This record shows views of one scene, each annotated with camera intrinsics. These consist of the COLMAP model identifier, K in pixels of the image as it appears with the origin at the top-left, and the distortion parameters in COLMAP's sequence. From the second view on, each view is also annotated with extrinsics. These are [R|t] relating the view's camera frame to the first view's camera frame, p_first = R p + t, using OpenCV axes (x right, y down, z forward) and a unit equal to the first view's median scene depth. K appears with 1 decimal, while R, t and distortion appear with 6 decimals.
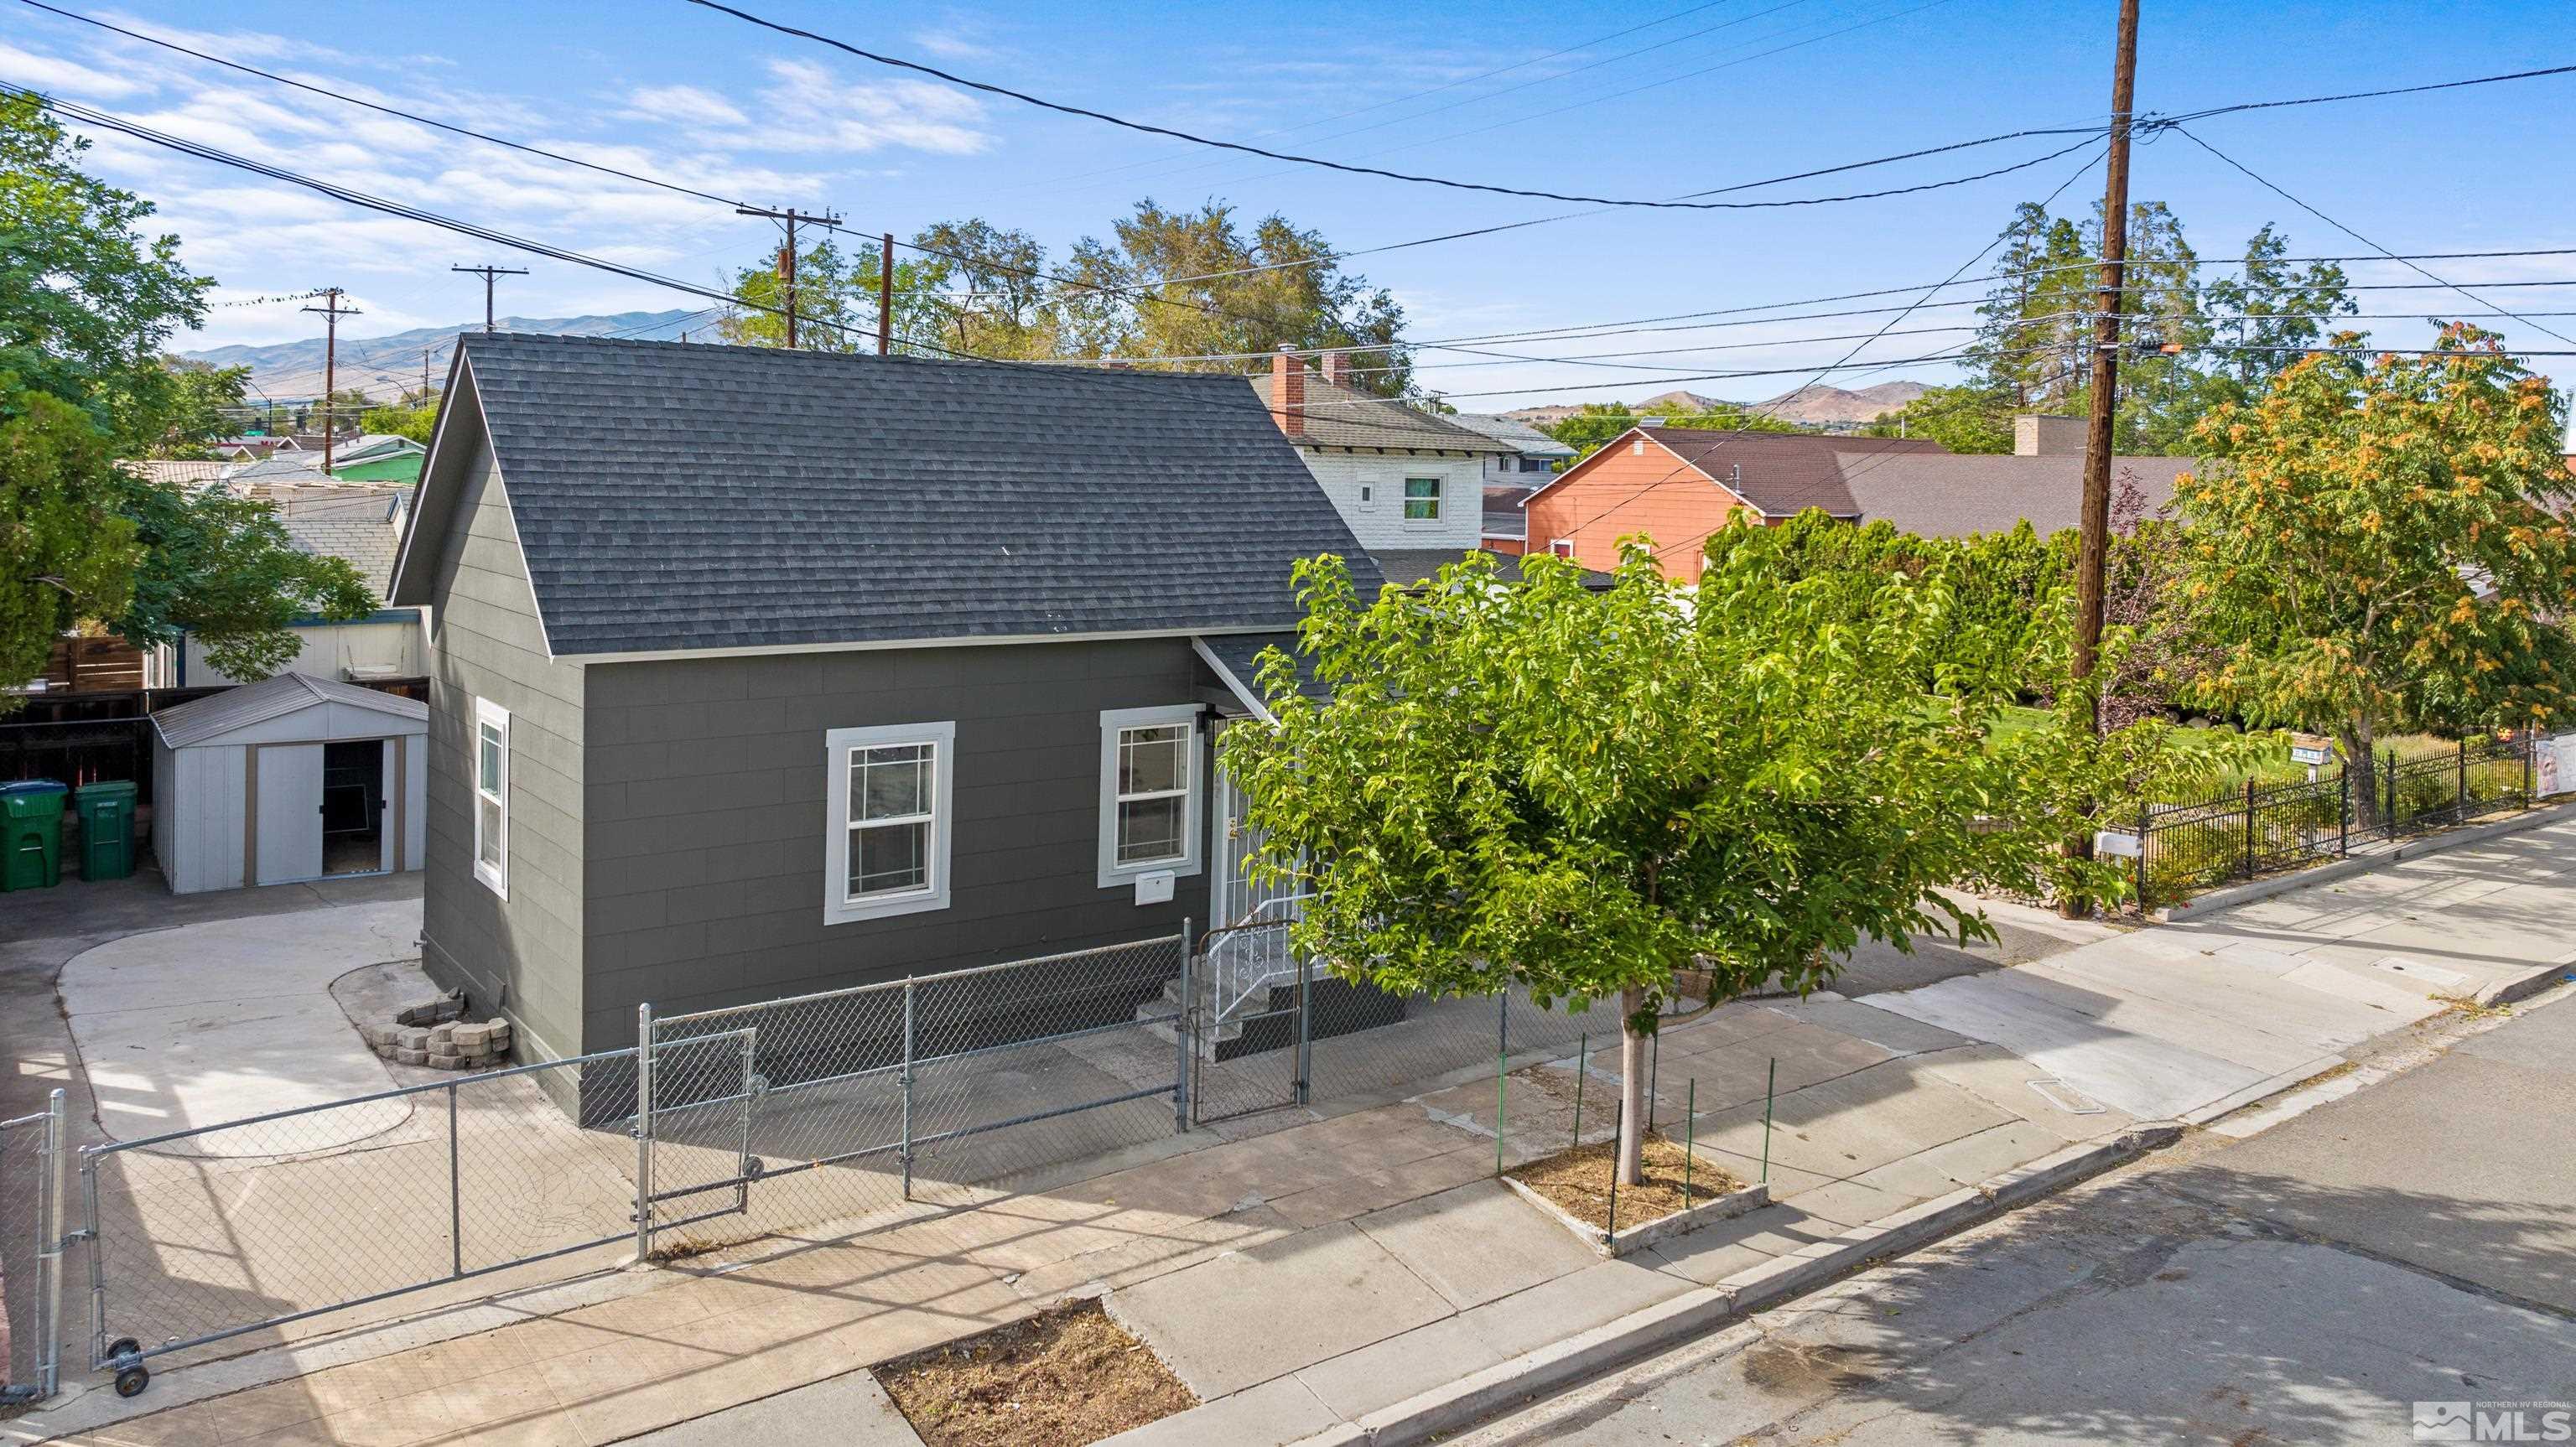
lens RADIAL K [[1834.6, 0, 1294.1], [0, 1834.6, 716.9], [0, 0, 1]] dist [0.000374, -0.001626]
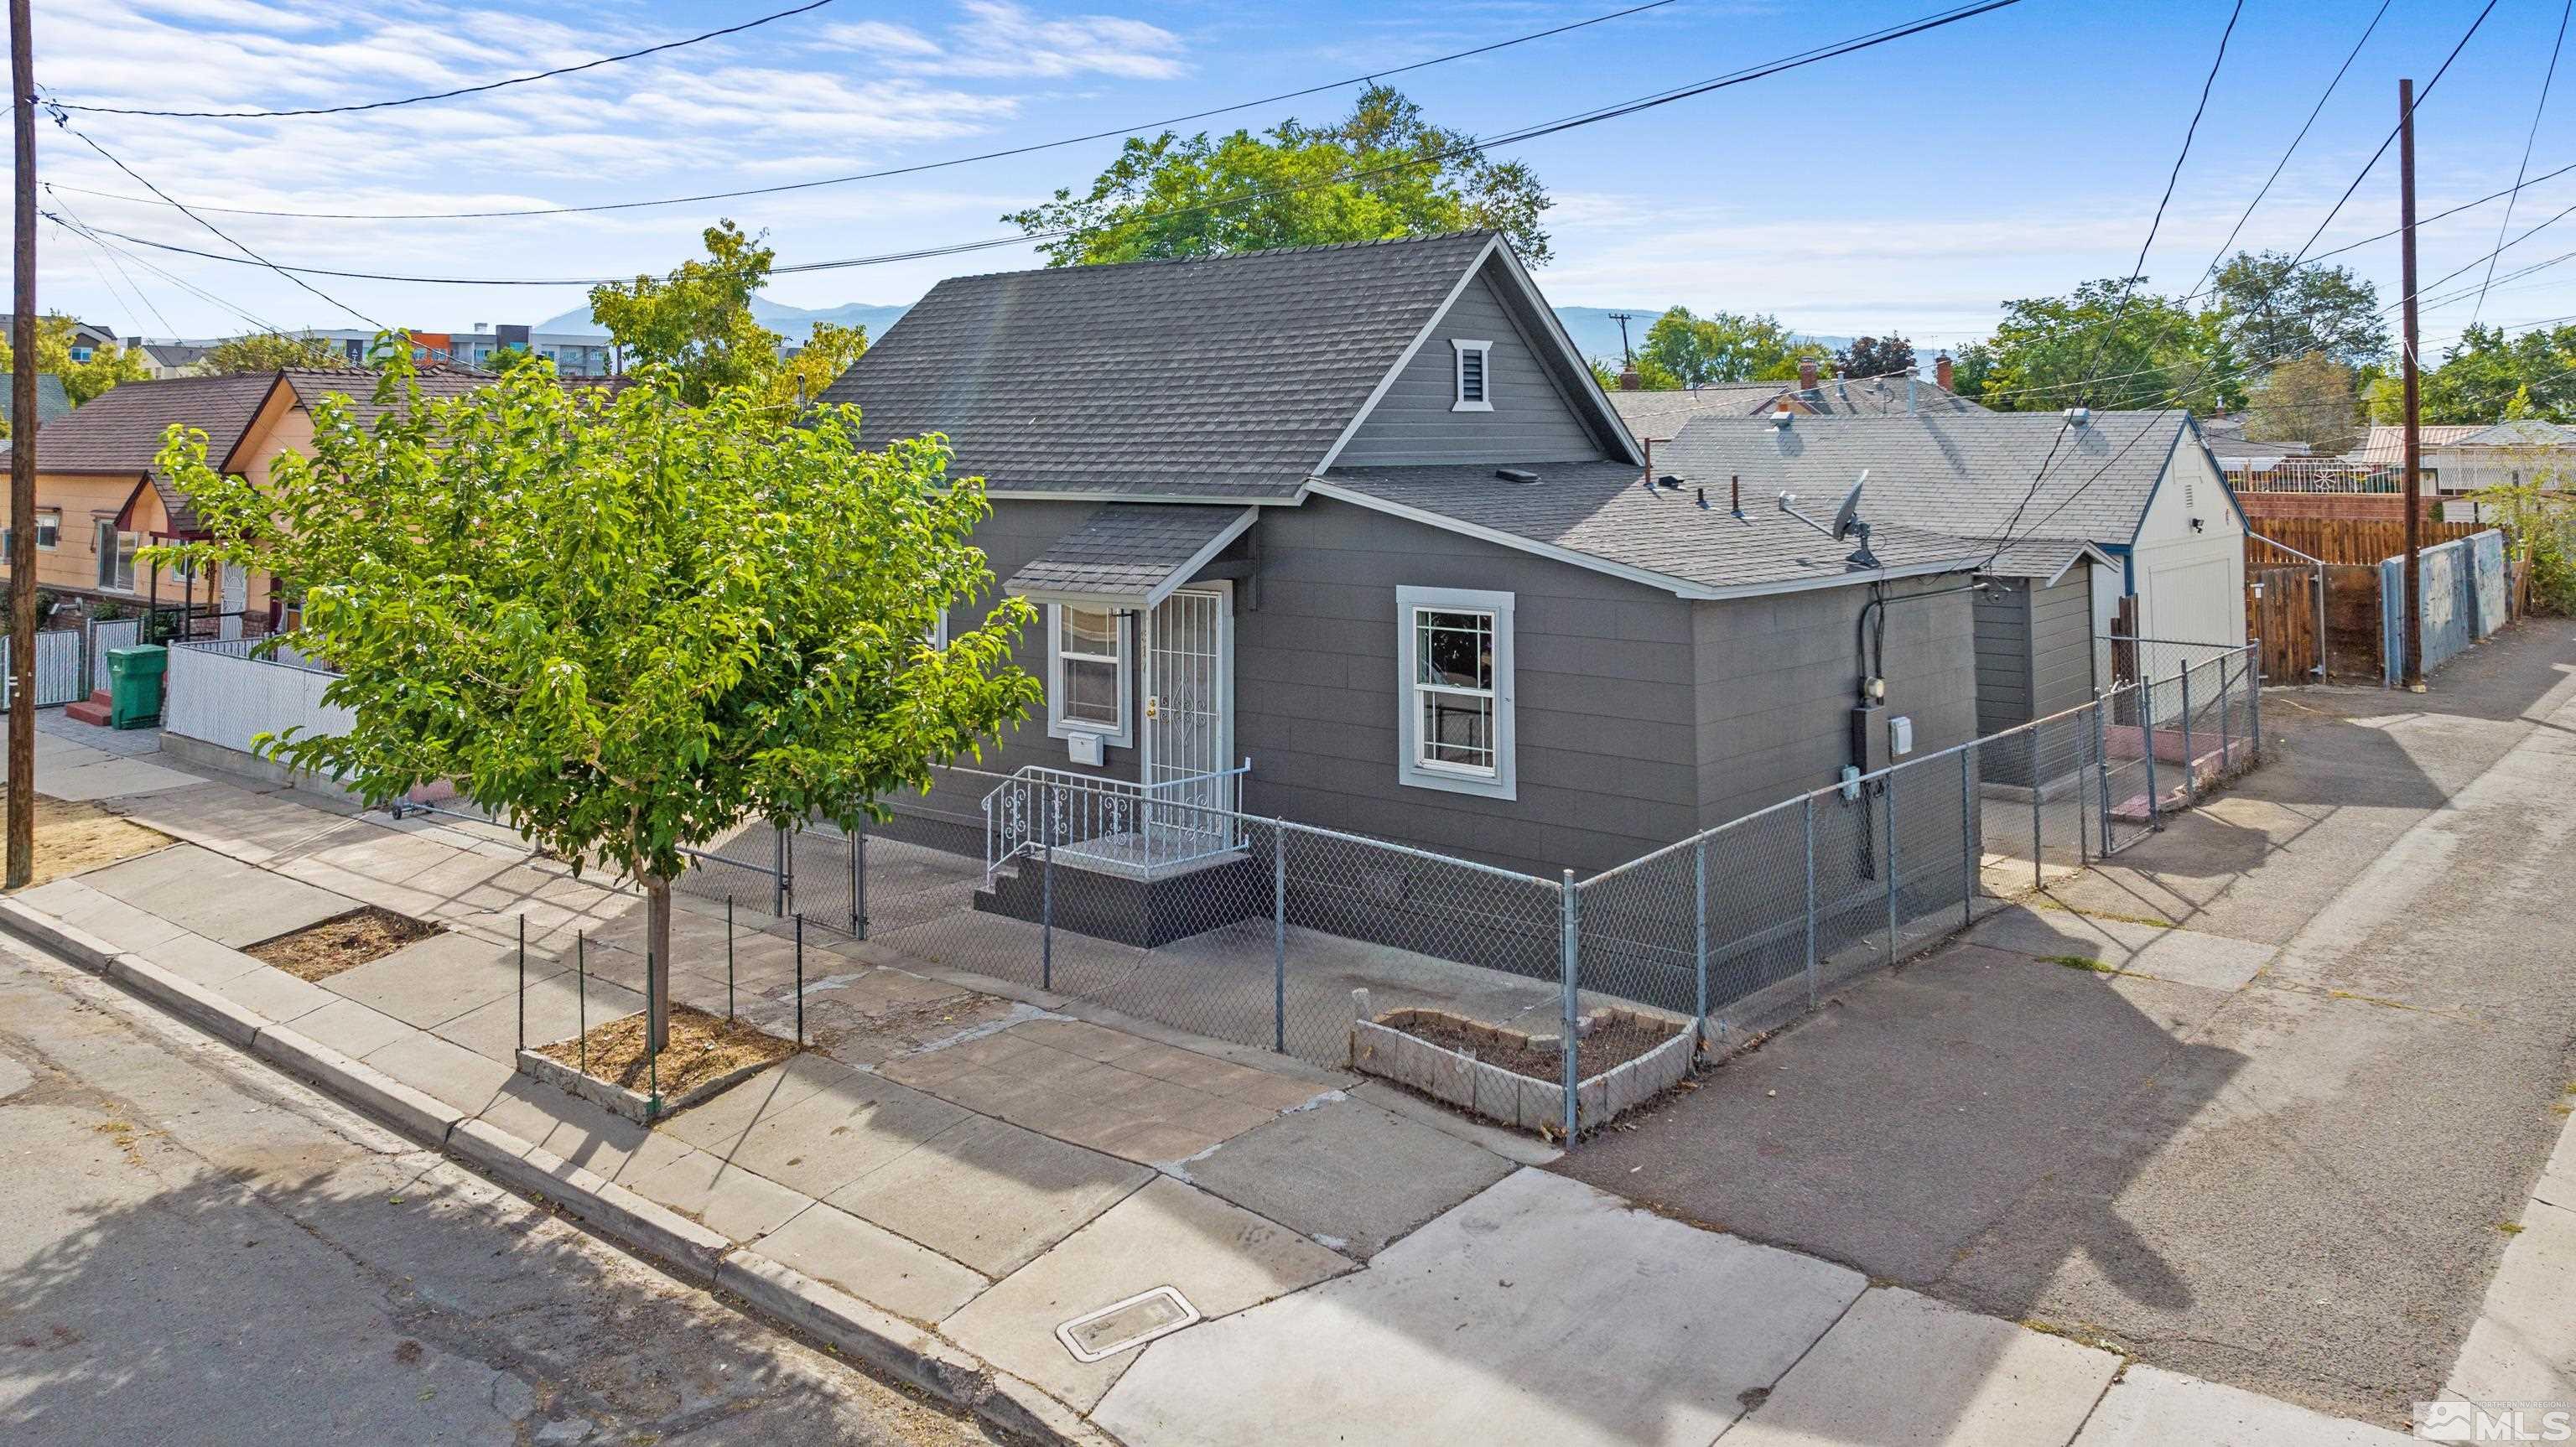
lens RADIAL K [[1842.2, 0, 1288.0], [0, 1842.2, 723.5], [0, 0, 1]] dist [0.039831, 0.000497]
pose [[0.192349, 0.147093, -0.970240, 1.117973], [-0.092501, 0.987018, 0.131298, -0.078799], [0.976957, 0.064493, 0.203459, 1.045962]]
